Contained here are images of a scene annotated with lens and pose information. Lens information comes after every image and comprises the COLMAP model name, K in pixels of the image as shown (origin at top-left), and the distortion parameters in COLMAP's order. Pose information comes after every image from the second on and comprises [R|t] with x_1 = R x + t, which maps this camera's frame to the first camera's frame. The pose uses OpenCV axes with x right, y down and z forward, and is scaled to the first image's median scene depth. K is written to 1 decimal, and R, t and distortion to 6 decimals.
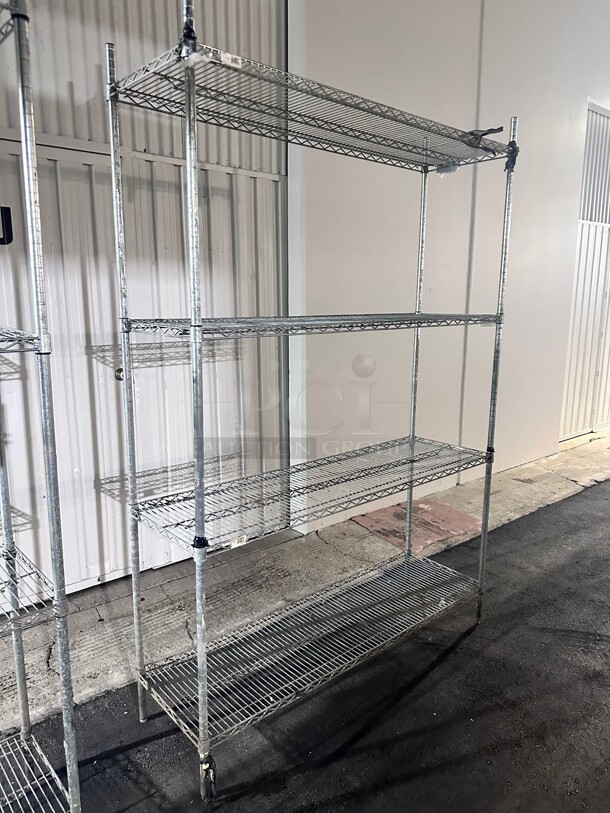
lens RADIAL K [[595.6, 0, 302.6], [0, 595.6, 403.7], [0, 0, 1]] dist [0.036820, -0.040962]
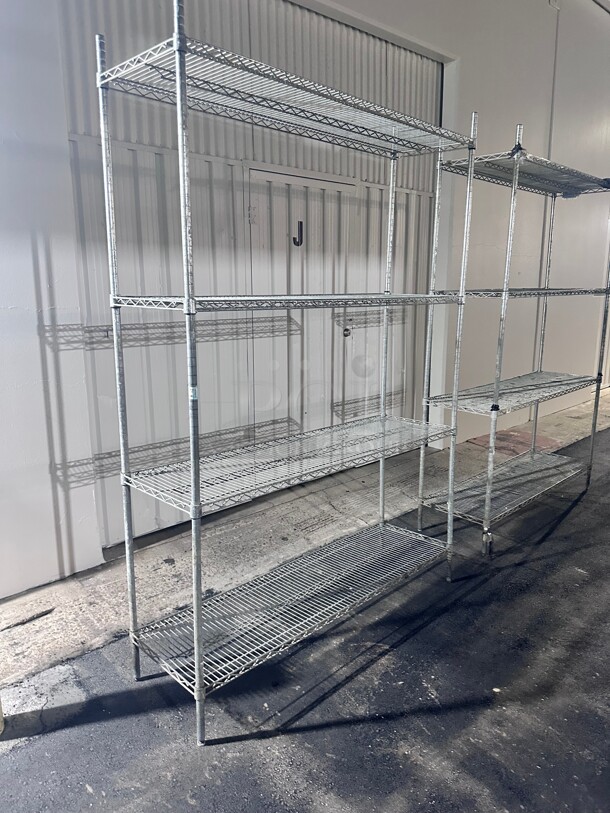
lens RADIAL K [[595.6, 0, 316.2], [0, 595.6, 397.9], [0, 0, 1]] dist [0.036820, -0.040962]
pose [[0.997357, -0.017261, 0.070577, -0.558014], [0.016227, 0.999753, 0.015199, 0.104517], [-0.070822, -0.014014, 0.997391, -0.538239]]
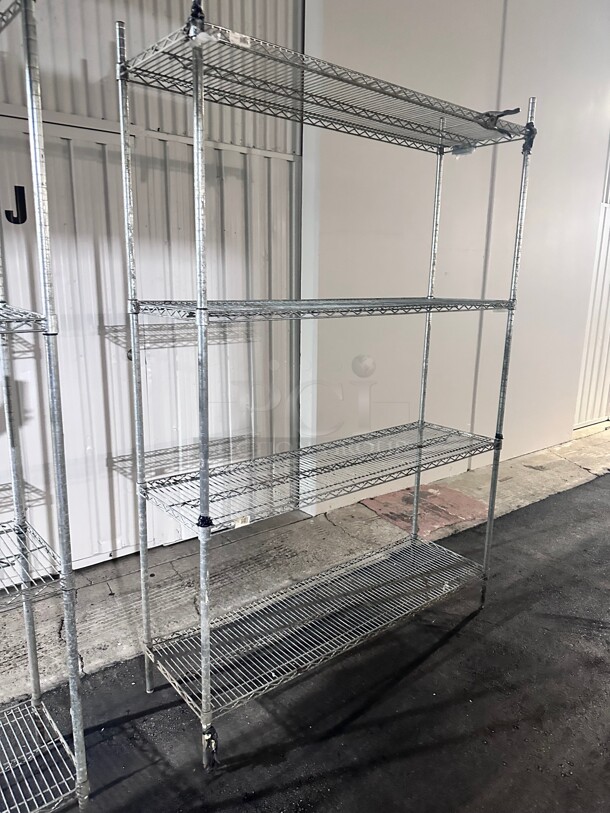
lens RADIAL K [[595.6, 0, 302.4], [0, 595.6, 407.5], [0, 0, 1]] dist [0.036820, -0.040962]
pose [[0.999458, 0.018919, -0.026931, 0.012747], [-0.017923, 0.999164, 0.036751, -0.002421], [0.027604, -0.036249, 0.998961, -0.005109]]
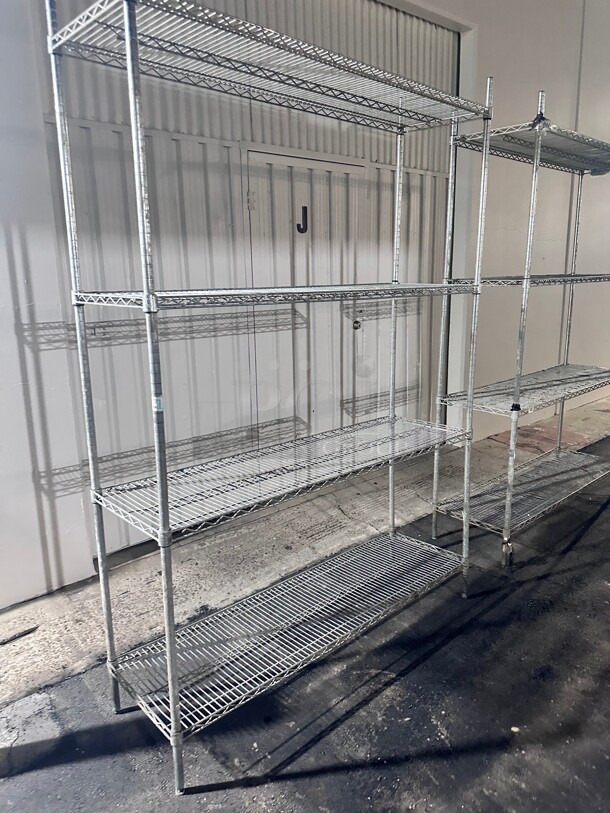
lens RADIAL K [[595.6, 0, 315.5], [0, 595.6, 398.6], [0, 0, 1]] dist [0.036820, -0.040962]
pose [[0.999205, -0.026188, 0.030043, -0.512049], [0.025189, 0.999133, 0.033152, 0.086509], [-0.030885, -0.032369, 0.998999, -0.445731]]
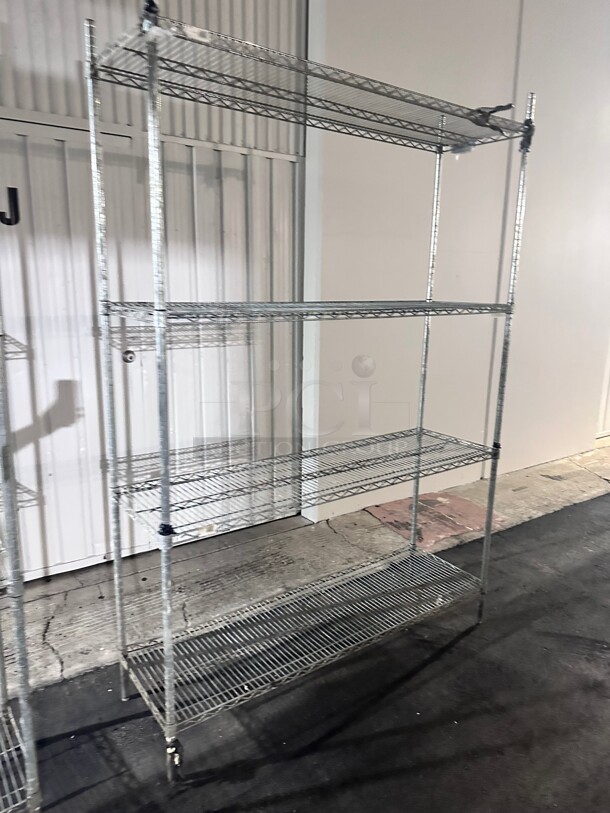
lens RADIAL K [[595.6, 0, 303.9], [0, 595.6, 405.1], [0, 0, 1]] dist [0.036820, -0.040962]
pose [[0.996333, 0.032826, -0.079018, 0.082377], [-0.030577, 0.999097, 0.029505, -0.006770], [0.079915, -0.026981, 0.996436, 0.021961]]
